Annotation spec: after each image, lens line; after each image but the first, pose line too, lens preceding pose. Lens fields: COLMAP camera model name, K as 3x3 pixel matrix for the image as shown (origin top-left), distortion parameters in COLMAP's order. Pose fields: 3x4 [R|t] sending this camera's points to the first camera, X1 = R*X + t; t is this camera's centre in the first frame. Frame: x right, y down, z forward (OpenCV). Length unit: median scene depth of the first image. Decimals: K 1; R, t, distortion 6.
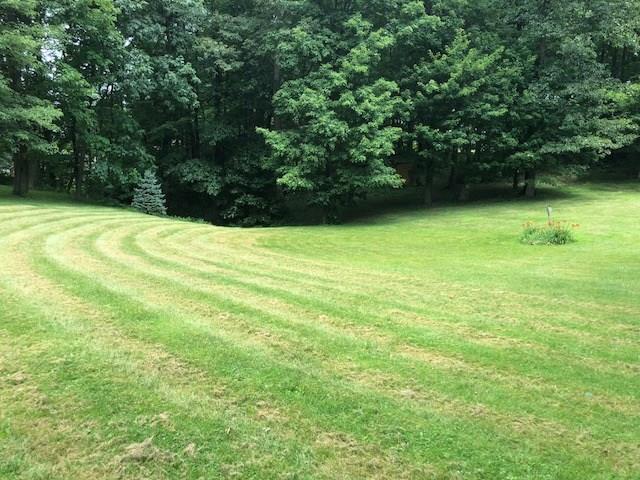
lens RADIAL K [[523.6, 0, 321.6], [0, 523.6, 240.0], [0, 0, 1]] dist [0.006081, -0.004111]
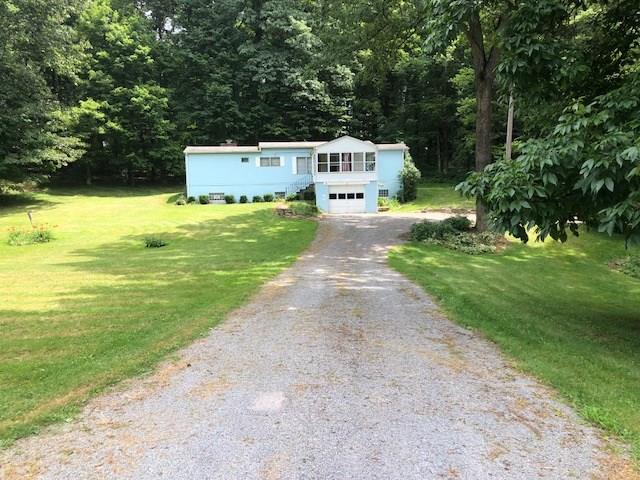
lens RADIAL K [[523.6, 0, 320.7], [0, 523.6, 239.8], [0, 0, 1]] dist [0.006081, -0.004111]
pose [[0.551905, -0.097693, 0.828165, -0.143985], [0.098448, 0.993802, 0.051624, 0.001329], [-0.828075, 0.053040, 0.558102, -0.151070]]
